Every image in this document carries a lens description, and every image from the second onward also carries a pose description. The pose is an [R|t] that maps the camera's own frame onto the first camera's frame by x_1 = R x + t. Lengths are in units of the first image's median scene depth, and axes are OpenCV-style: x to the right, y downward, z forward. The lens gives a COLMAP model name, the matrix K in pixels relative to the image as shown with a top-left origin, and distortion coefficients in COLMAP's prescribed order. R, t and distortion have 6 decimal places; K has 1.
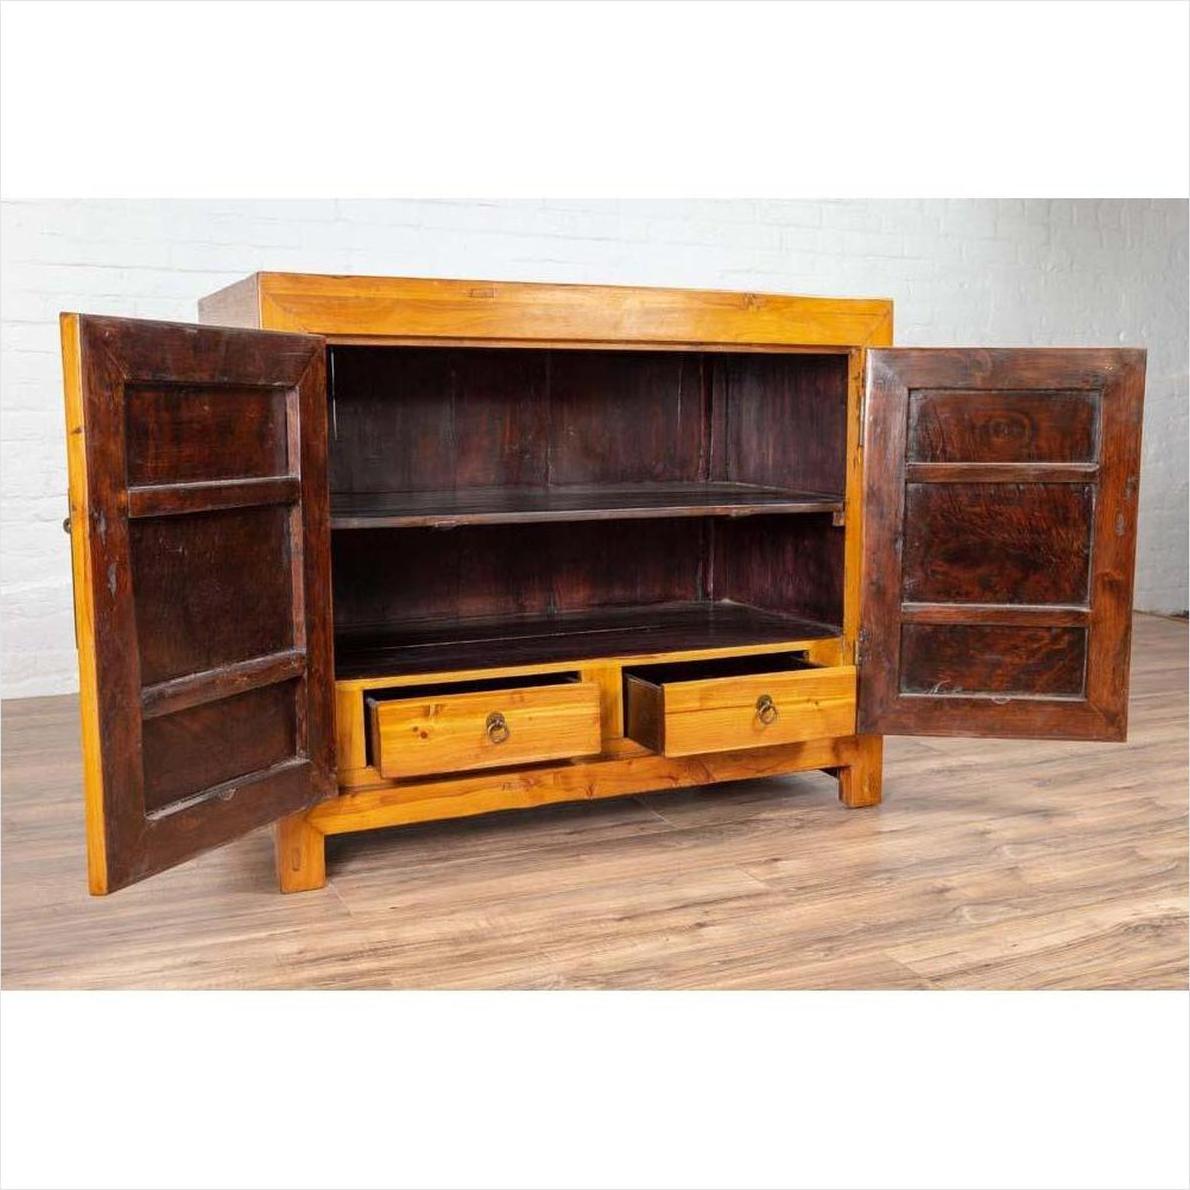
lens RADIAL K [[1284.8, 0, 621.9], [0, 1284.8, 565.5], [0, 0, 1]] dist [0.000508, -0.004986]
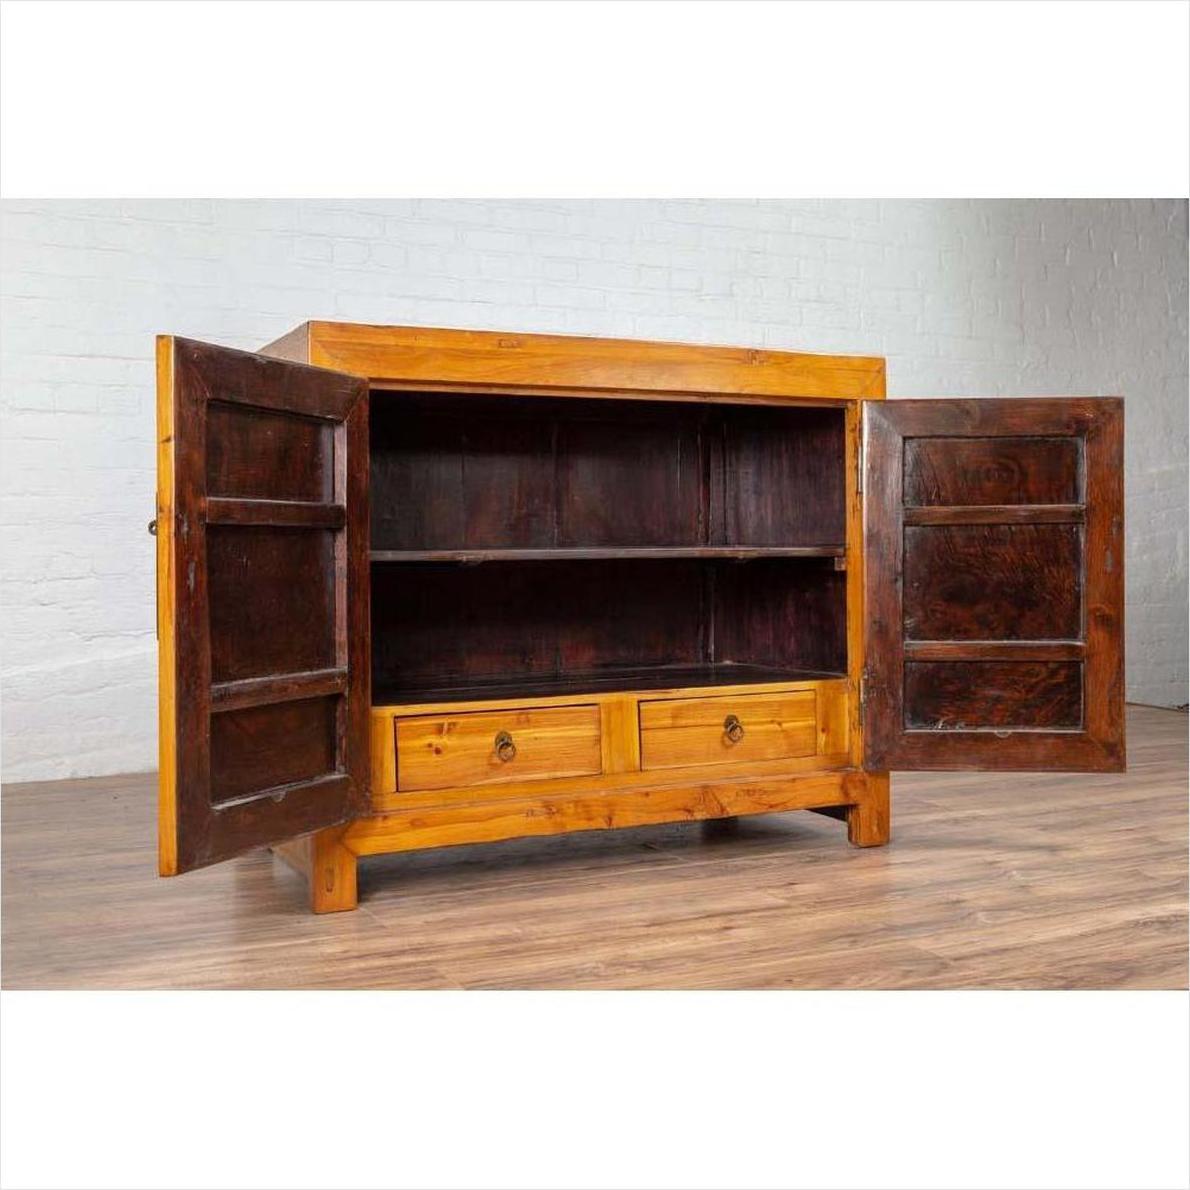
lens RADIAL K [[1351.2, 0, 595.8], [0, 1351.2, 540.3], [0, 0, 1]] dist [-0.001125, -0.014681]
pose [[0.999927, -0.007683, 0.009359, -0.048327], [0.008790, 0.992161, -0.124659, 0.095816], [-0.008328, 0.124732, 0.992155, -0.110629]]
